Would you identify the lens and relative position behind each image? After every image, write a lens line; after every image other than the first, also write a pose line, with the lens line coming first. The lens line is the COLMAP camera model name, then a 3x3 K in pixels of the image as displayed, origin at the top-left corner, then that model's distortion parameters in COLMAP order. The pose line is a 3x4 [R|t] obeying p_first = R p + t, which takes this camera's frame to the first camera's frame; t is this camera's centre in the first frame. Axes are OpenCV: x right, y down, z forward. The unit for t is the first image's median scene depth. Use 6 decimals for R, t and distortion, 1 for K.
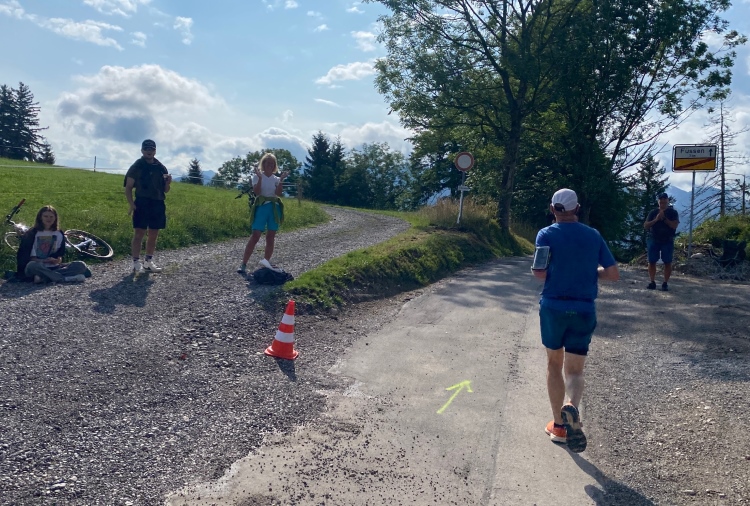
lens RADIAL K [[589.5, 0, 368.8], [0, 589.5, 251.4], [0, 0, 1]] dist [0.011764, 0.008631]
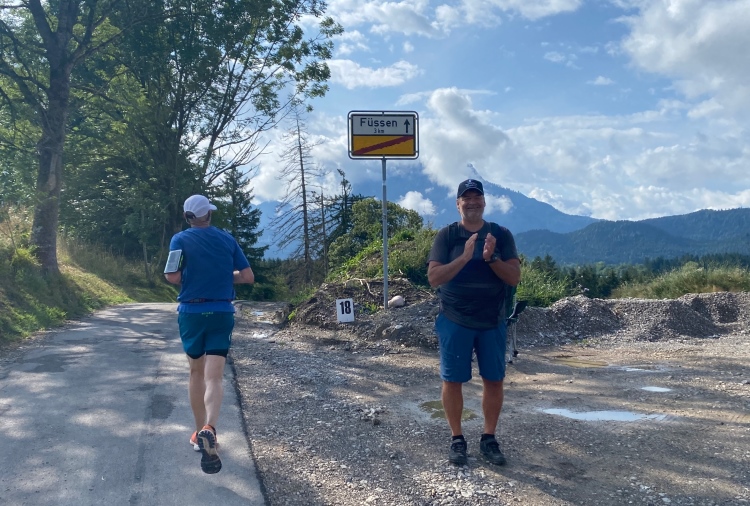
lens RADIAL K [[589.5, 0, 367.5], [0, 589.5, 255.0], [0, 0, 1]] dist [0.011764, 0.008631]
pose [[0.775655, -0.057480, 0.628534, 0.078110], [0.068333, 0.997639, 0.006908, -0.021091], [-0.627447, 0.037591, 0.777751, 0.262461]]
